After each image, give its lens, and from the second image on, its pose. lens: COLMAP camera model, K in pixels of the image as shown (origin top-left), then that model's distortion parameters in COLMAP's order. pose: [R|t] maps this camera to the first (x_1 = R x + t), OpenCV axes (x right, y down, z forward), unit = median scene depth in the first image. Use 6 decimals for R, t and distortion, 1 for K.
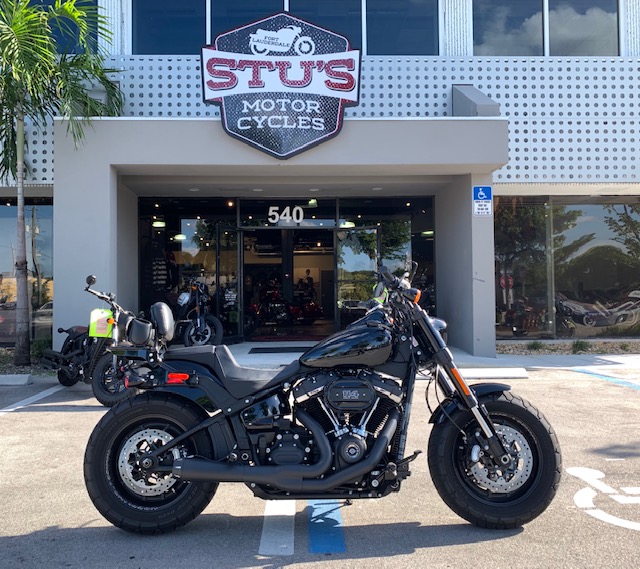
lens RADIAL K [[594.8, 0, 316.6], [0, 594.8, 283.3], [0, 0, 1]] dist [-0.041817, 0.000000]
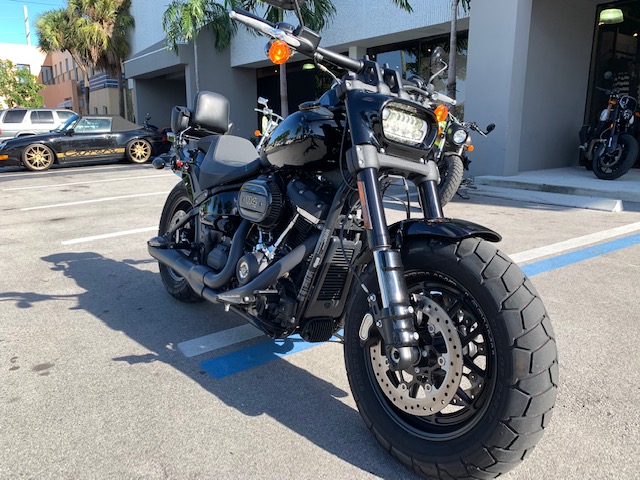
lens RADIAL K [[500.3, 0, 320.5], [0, 500.3, 242.4], [0, 0, 1]] dist [0.004951, -0.015238]
pose [[0.571742, 0.196093, -0.796655, 0.601323], [0.006924, 0.969829, 0.243688, 0.085125], [0.820404, -0.144843, 0.553134, 0.682019]]
